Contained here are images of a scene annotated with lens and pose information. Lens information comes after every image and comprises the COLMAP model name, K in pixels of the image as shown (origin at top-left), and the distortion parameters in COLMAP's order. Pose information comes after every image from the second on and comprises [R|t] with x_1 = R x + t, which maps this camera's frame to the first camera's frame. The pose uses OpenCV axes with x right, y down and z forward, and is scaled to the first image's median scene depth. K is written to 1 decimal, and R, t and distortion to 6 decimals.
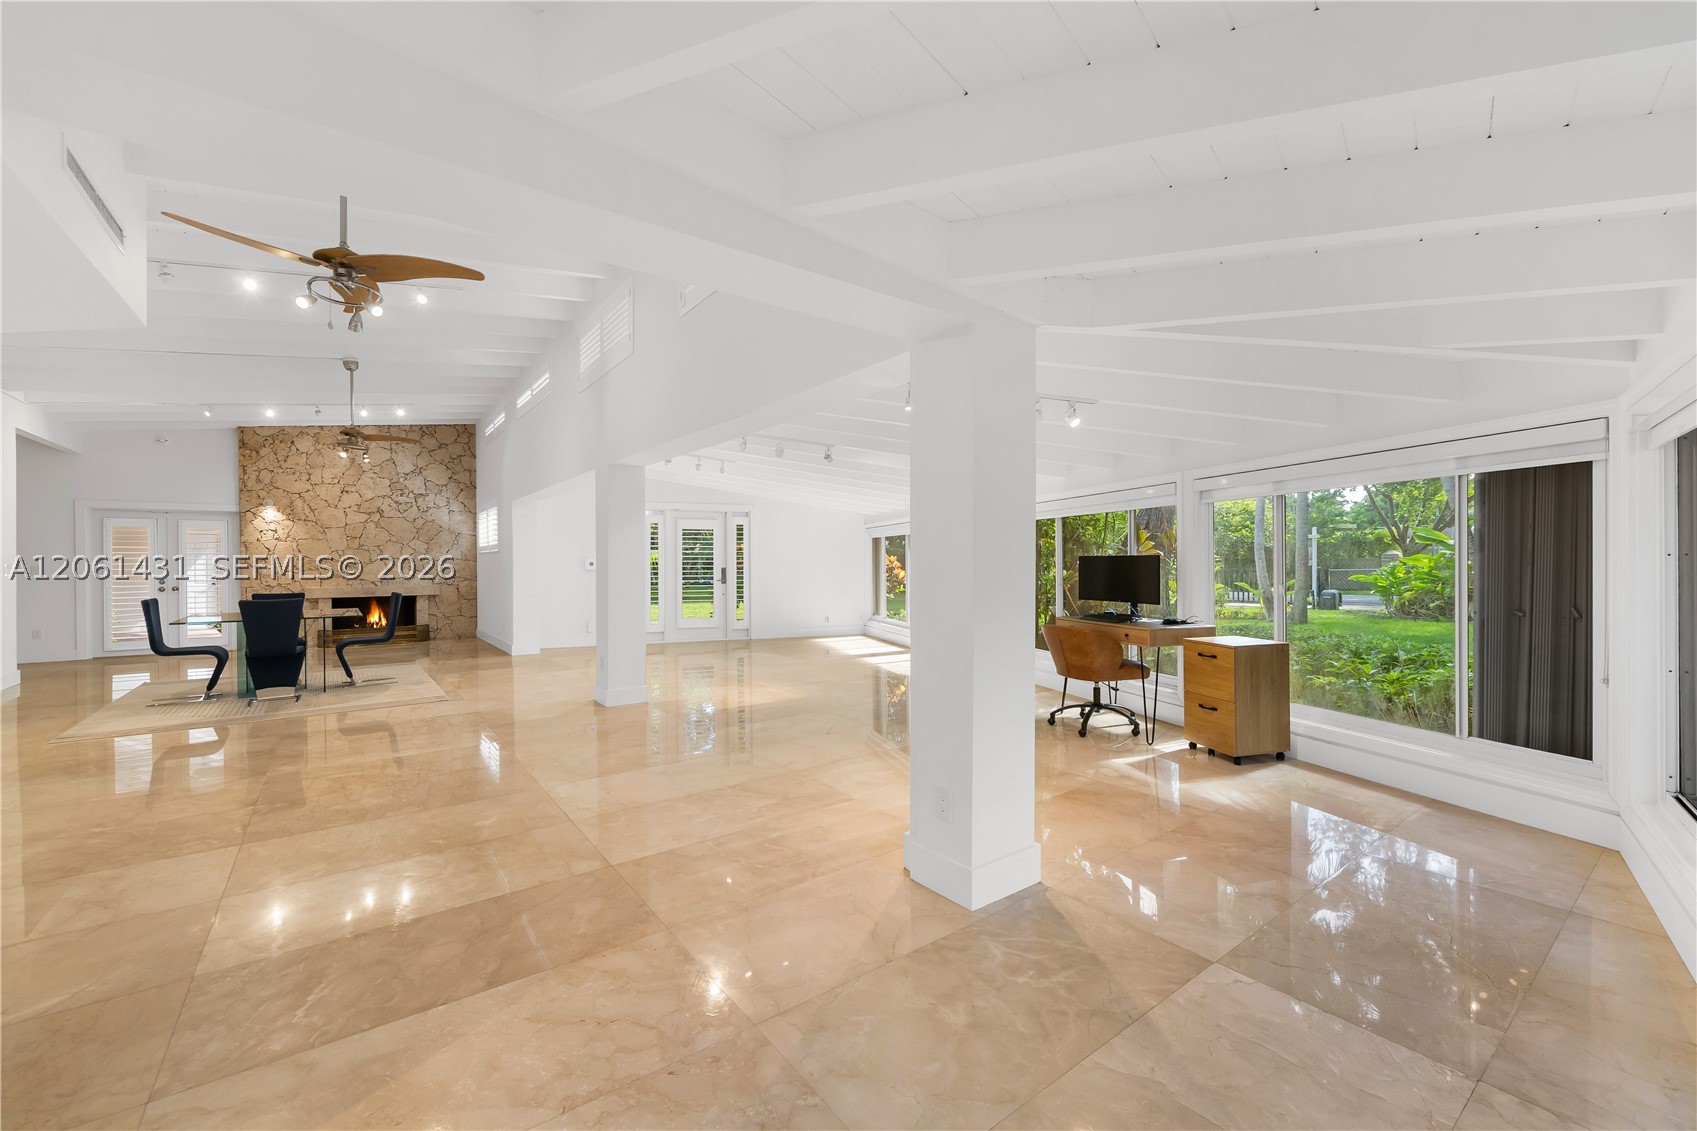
lens RADIAL K [[678.0, 0, 852.2], [0, 678.0, 569.2], [0, 0, 1]] dist [0.002883, -0.001850]
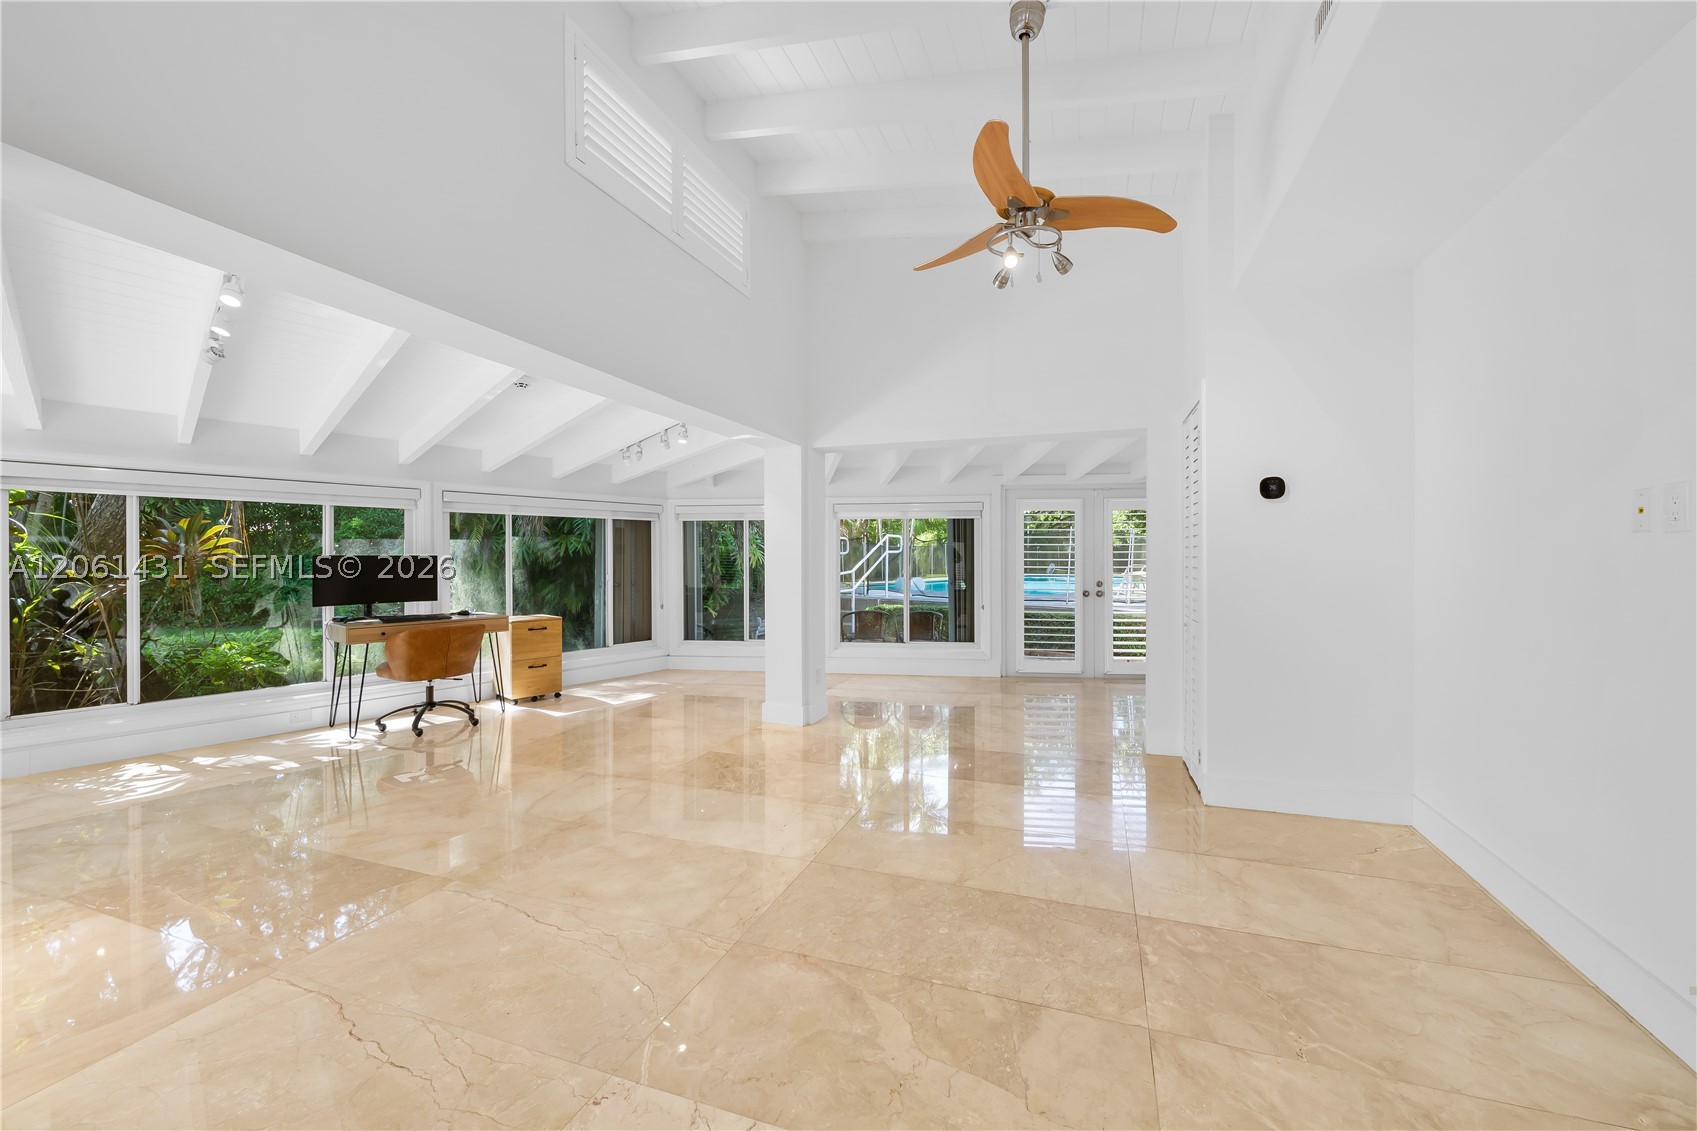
lens RADIAL K [[678.0, 0, 855.4], [0, 678.0, 567.1], [0, 0, 1]] dist [0.002883, -0.001850]
pose [[-0.556086, -0.006689, 0.831098, -0.404688], [0.010095, 0.999839, 0.014801, -0.005255], [-0.831064, 0.016621, -0.555929, 0.502628]]
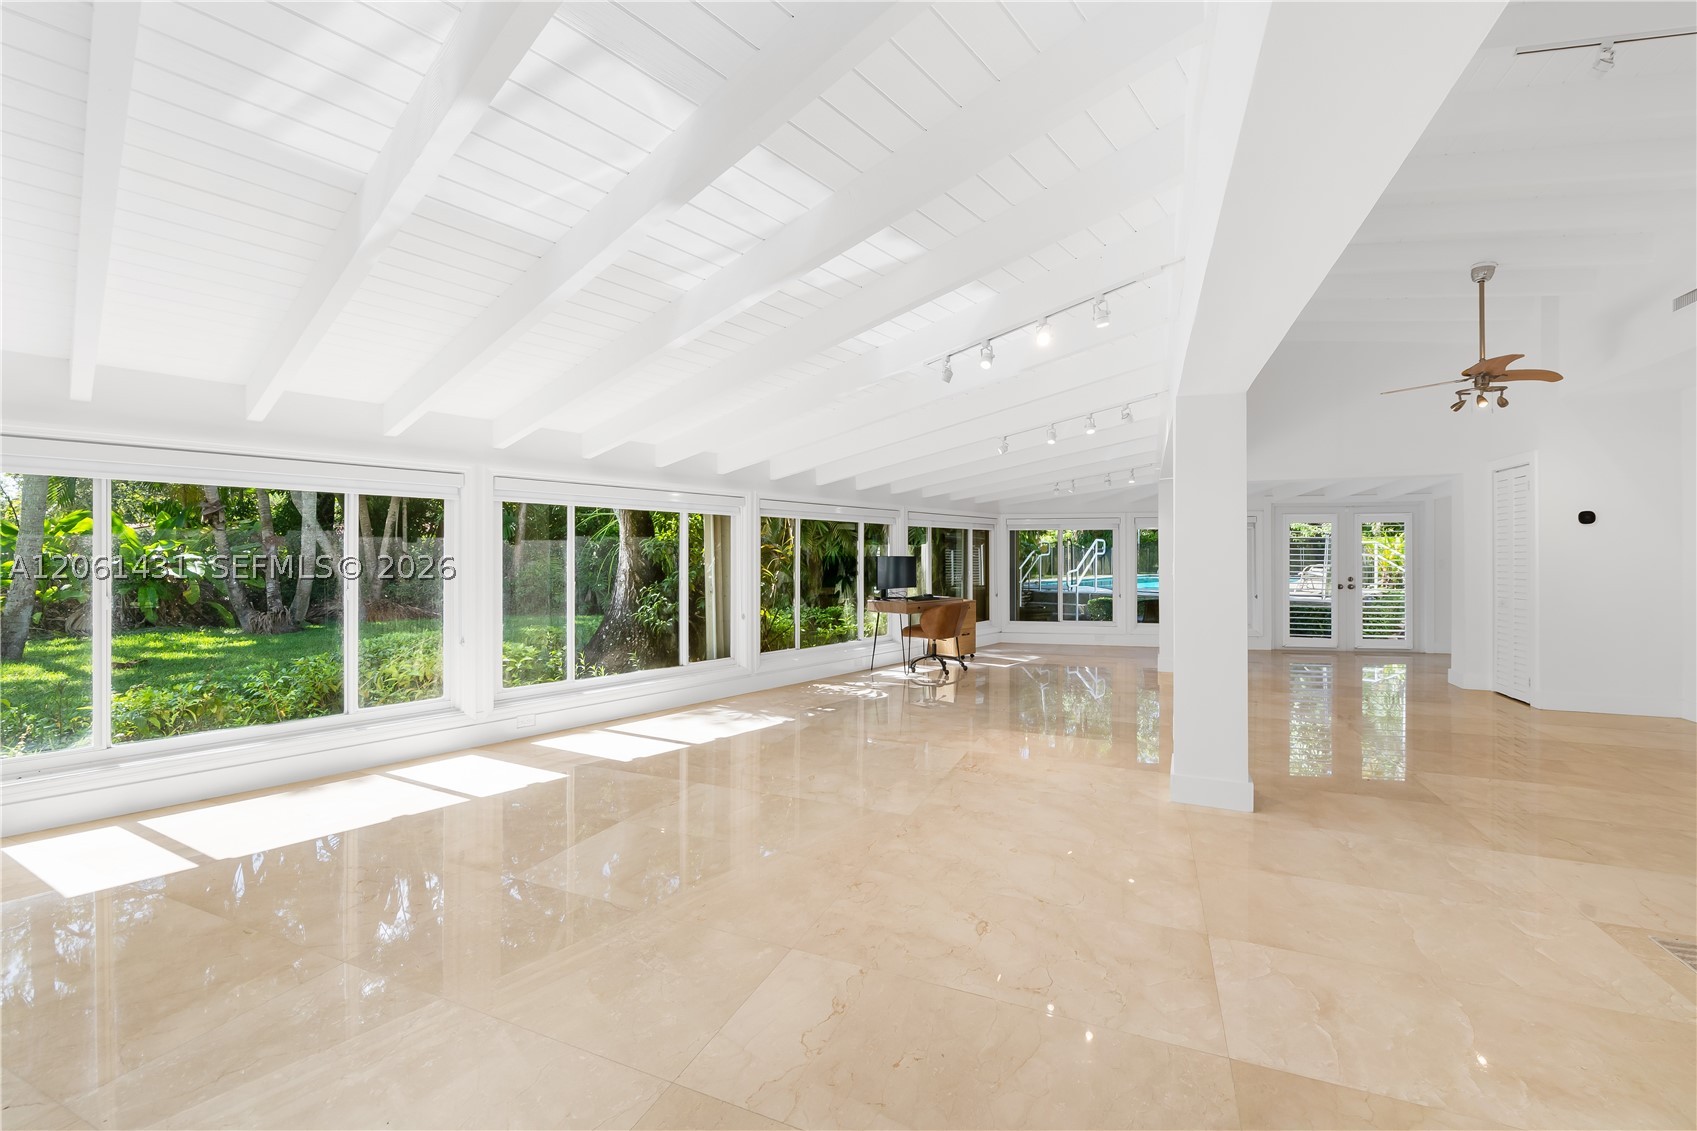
lens RADIAL K [[678.0, 0, 854.5], [0, 678.0, 556.5], [0, 0, 1]] dist [0.002883, -0.001850]
pose [[-0.510093, 0.004644, 0.860106, -0.412073], [0.006653, 0.999977, -0.001454, -0.008949], [-0.860093, 0.004981, -0.510113, 0.940135]]
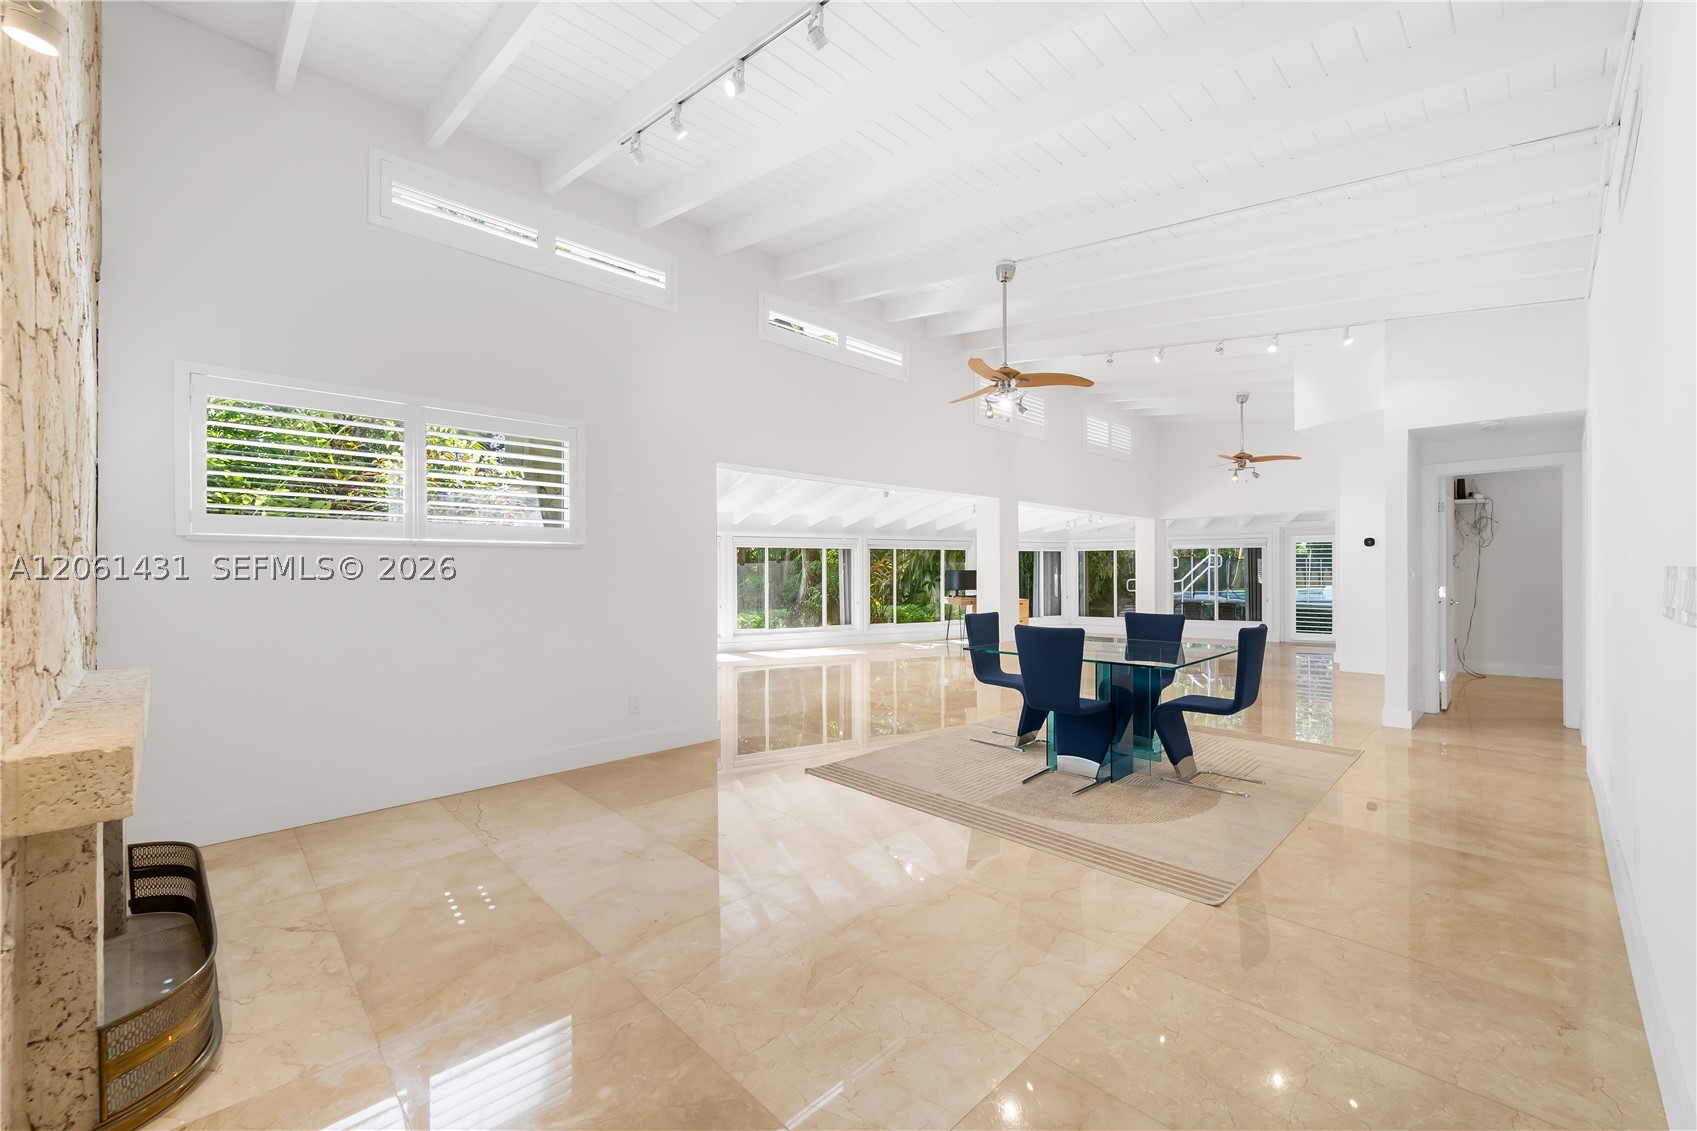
lens RADIAL K [[678.0, 0, 860.3], [0, 678.0, 572.1], [0, 0, 1]] dist [0.002883, -0.001850]
pose [[-0.138863, 0.003042, 0.990307, -0.964009], [0.010109, 0.999948, -0.001654, -0.006080], [-0.990260, 0.009781, -0.138887, 0.866865]]
